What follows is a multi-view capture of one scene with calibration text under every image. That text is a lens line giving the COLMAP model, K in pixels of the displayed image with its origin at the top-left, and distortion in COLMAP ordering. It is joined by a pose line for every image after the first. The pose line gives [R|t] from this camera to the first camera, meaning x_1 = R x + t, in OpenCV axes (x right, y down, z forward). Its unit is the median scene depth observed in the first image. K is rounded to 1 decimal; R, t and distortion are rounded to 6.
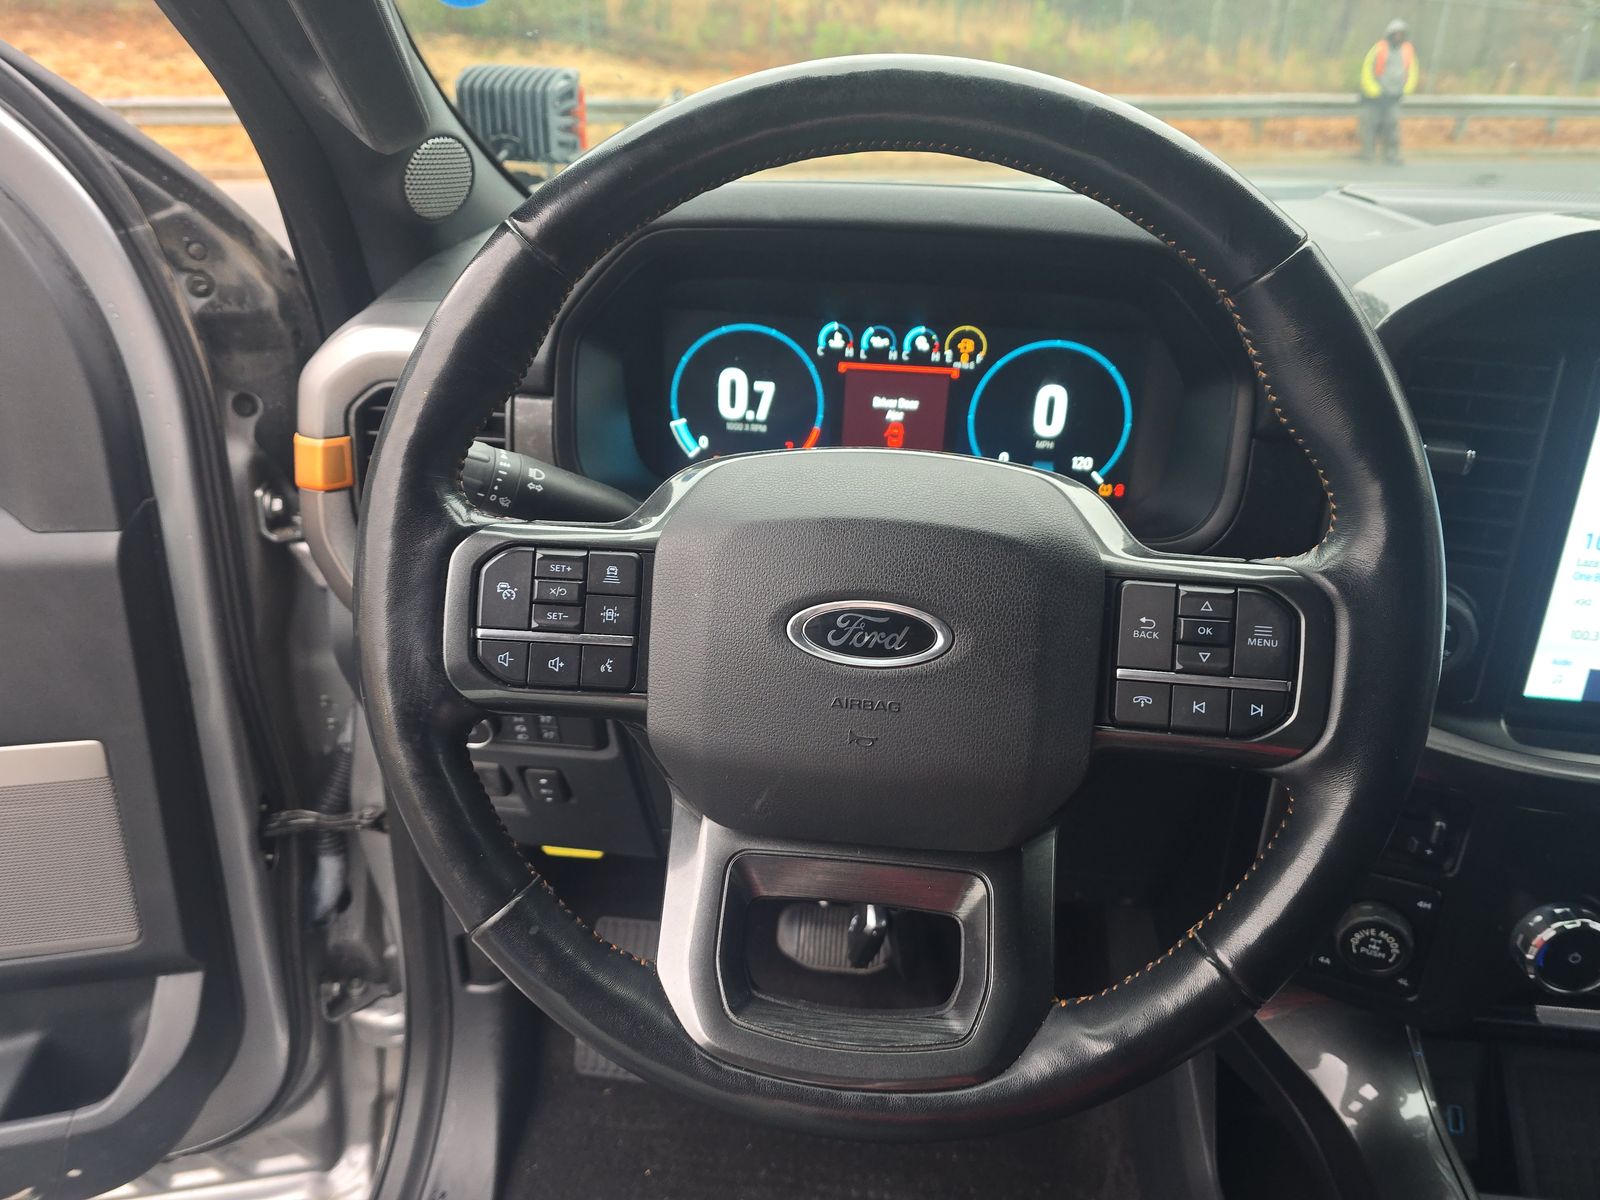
lens RADIAL K [[1069.5, 0, 789.1], [0, 1069.5, 599.7], [0, 0, 1]] dist [0.063196, -0.051799]
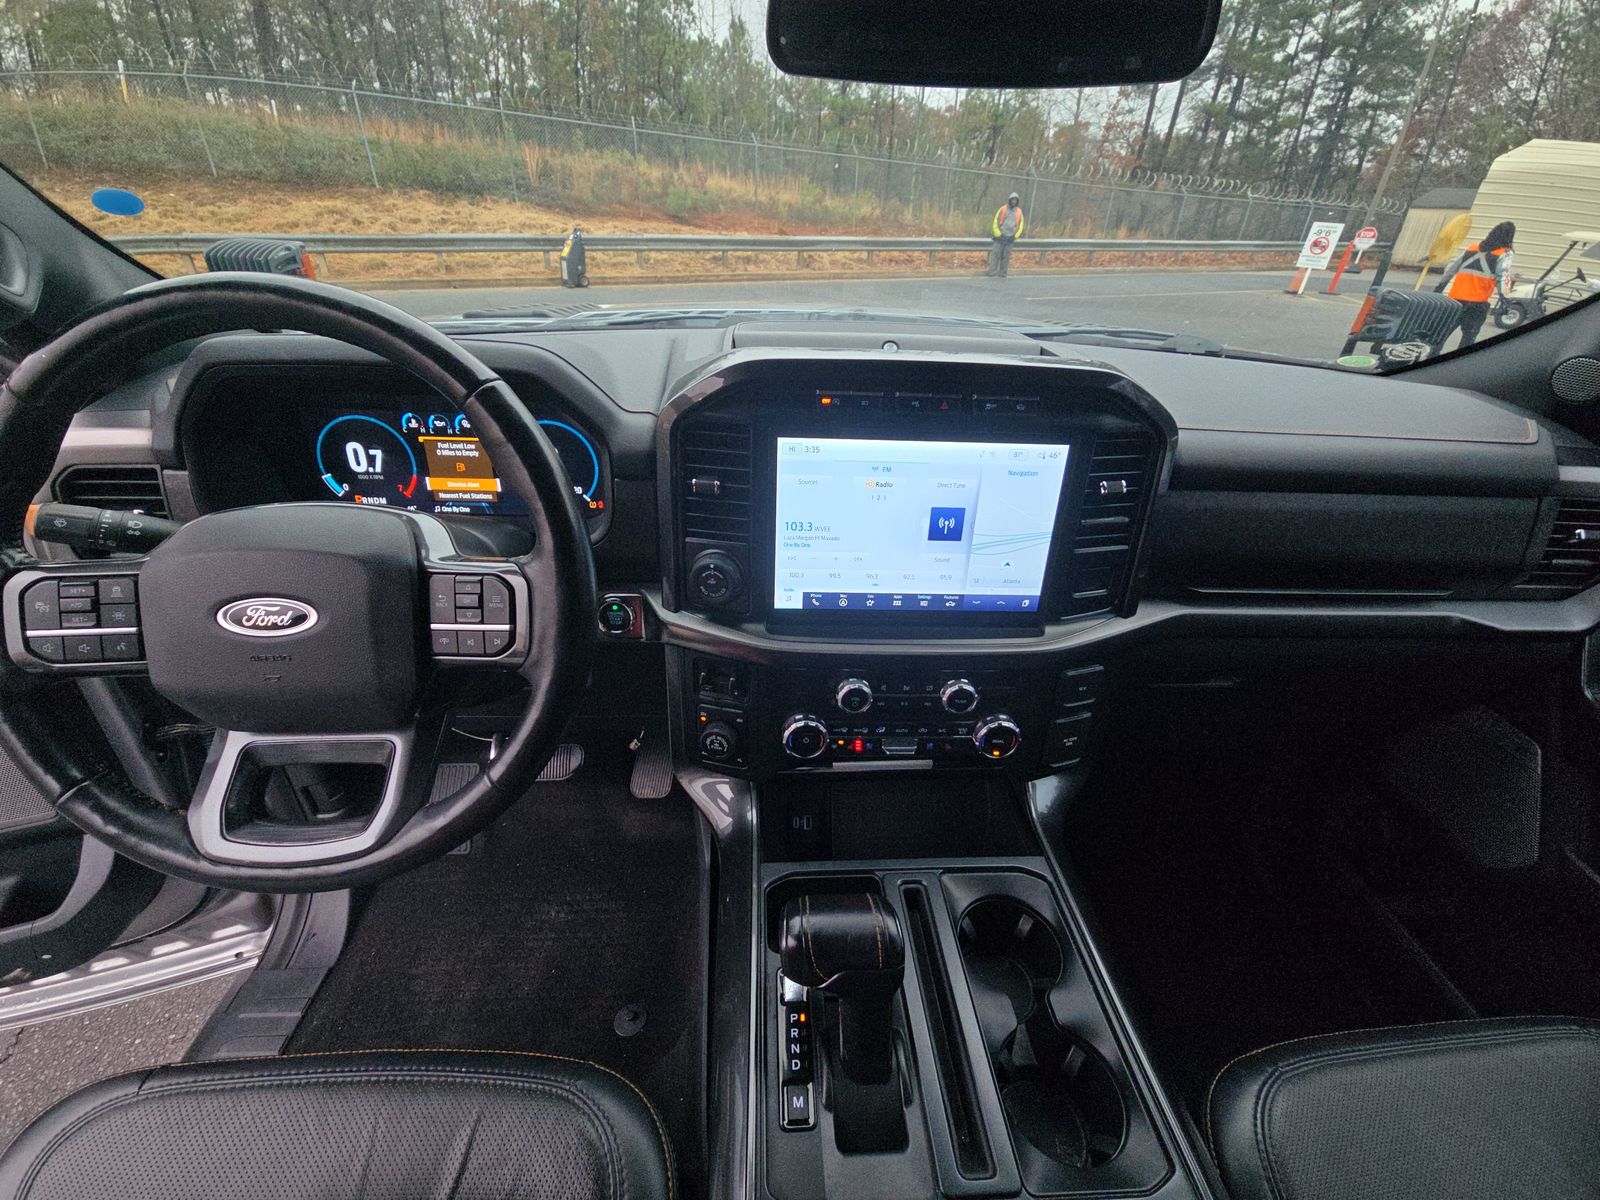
lens RADIAL K [[642.6, 0, 799.9], [0, 642.6, 592.9], [0, 0, 1]] dist [0.006480, -0.000424]
pose [[0.985910, -0.075309, 0.149363, 0.449936], [0.063730, 0.994686, 0.080855, -0.021665], [-0.154658, -0.070196, 0.985471, -0.092863]]
